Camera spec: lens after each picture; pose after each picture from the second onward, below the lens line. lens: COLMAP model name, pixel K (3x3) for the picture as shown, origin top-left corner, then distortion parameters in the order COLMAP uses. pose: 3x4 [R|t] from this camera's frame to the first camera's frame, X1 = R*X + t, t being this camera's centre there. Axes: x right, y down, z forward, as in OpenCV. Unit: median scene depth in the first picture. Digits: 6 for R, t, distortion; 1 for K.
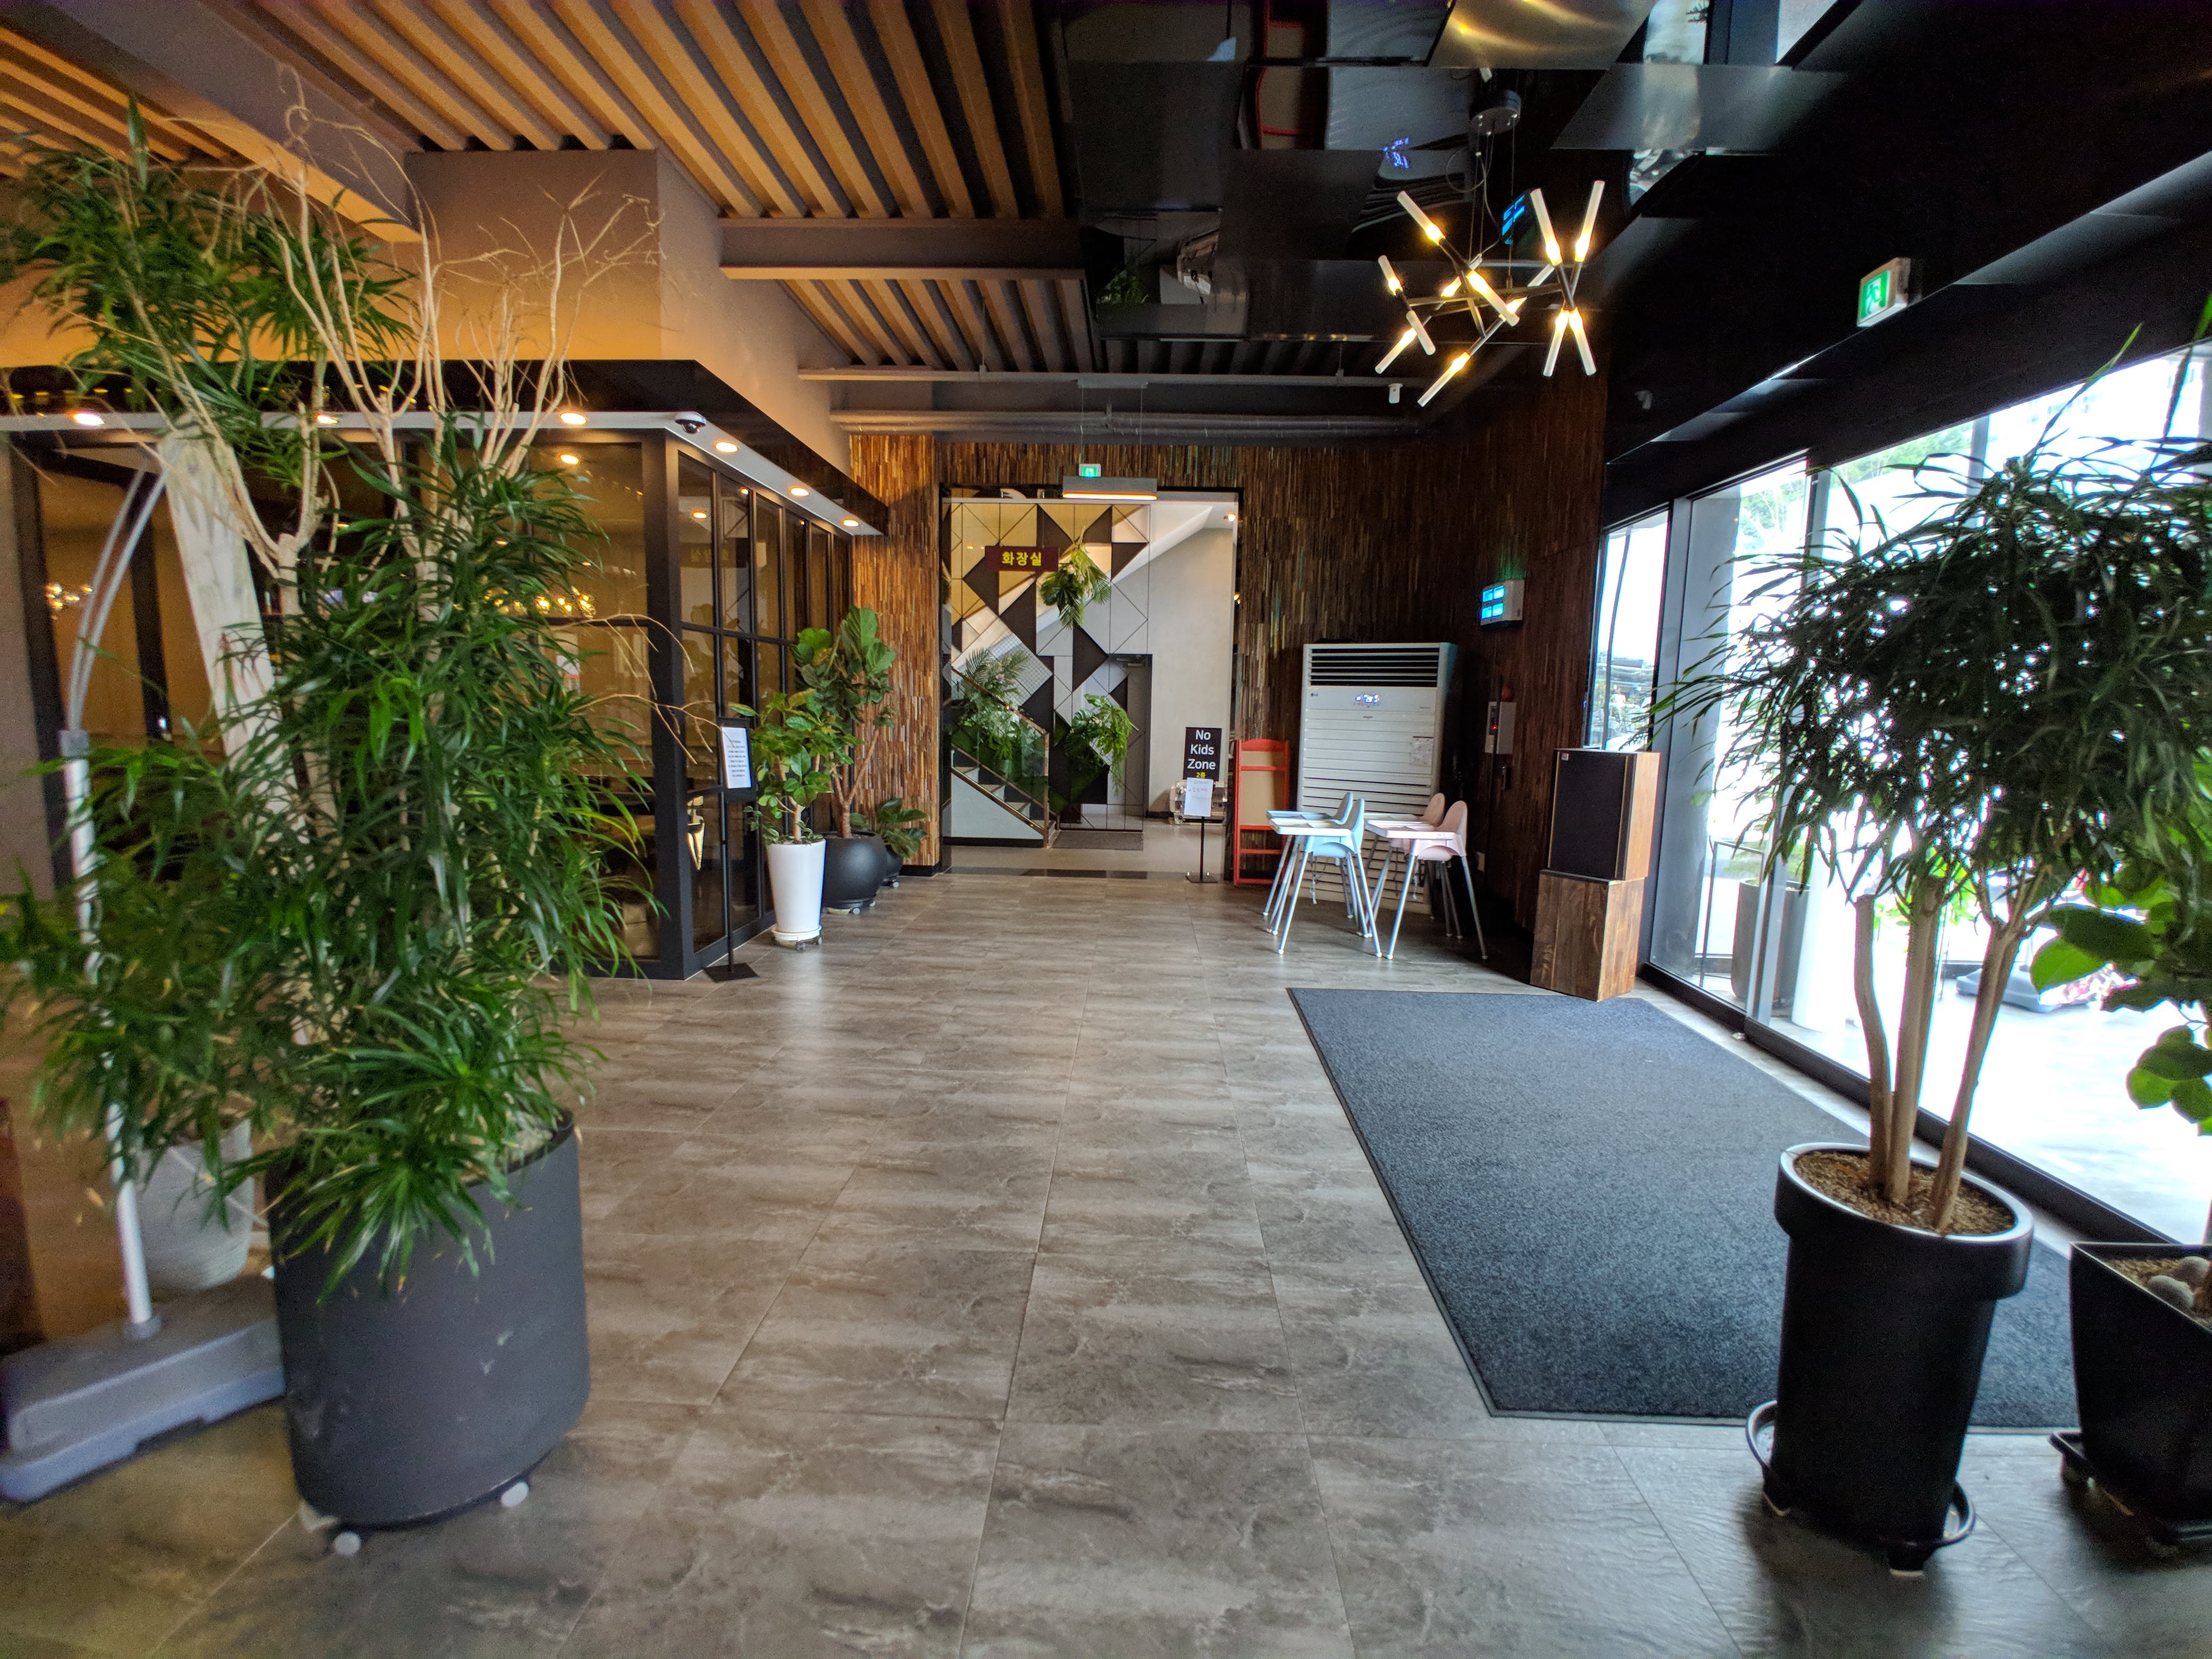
lens RADIAL K [[960.5, 0, 1103.5], [0, 960.5, 827.6], [0, 0, 1]] dist [-0.025885, 0.001752]
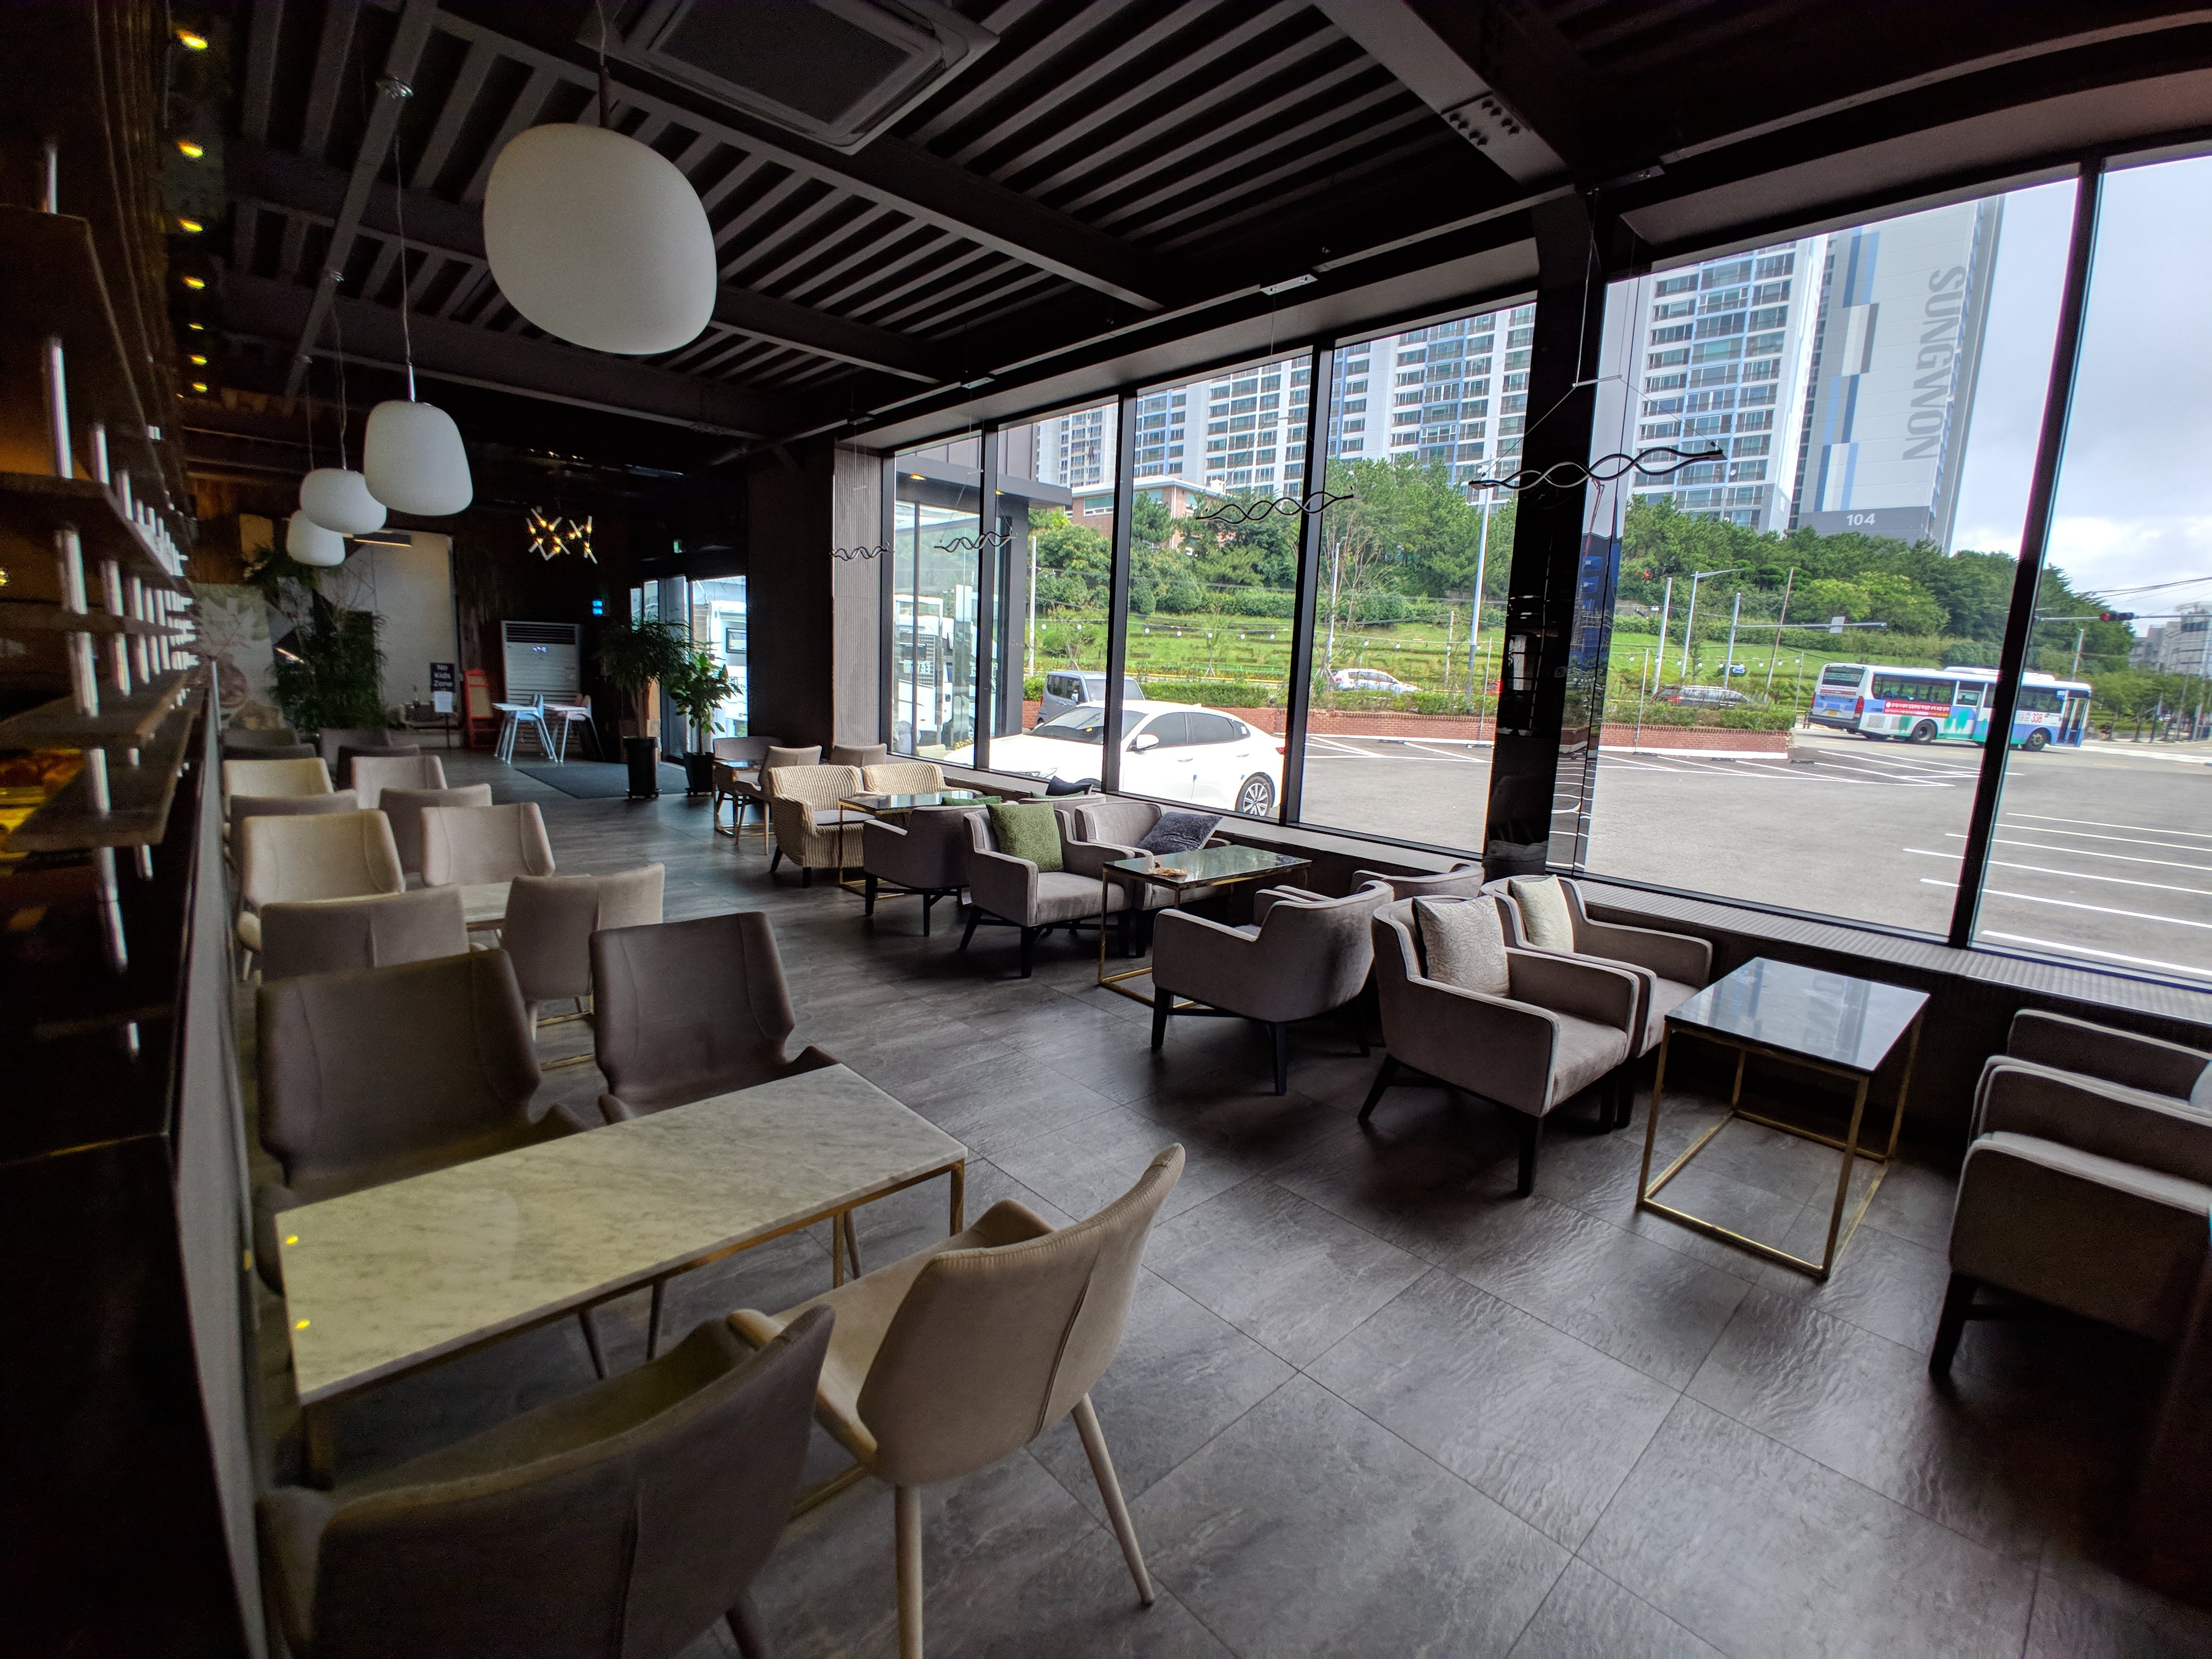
lens RADIAL K [[960.5, 0, 1100.0], [0, 960.5, 829.4], [0, 0, 1]] dist [-0.025885, 0.001752]
pose [[0.707100, -0.110020, 0.698502, -0.317593], [0.066584, 0.993792, 0.089127, 0.137654], [-0.703972, -0.016513, 0.710036, -1.211136]]
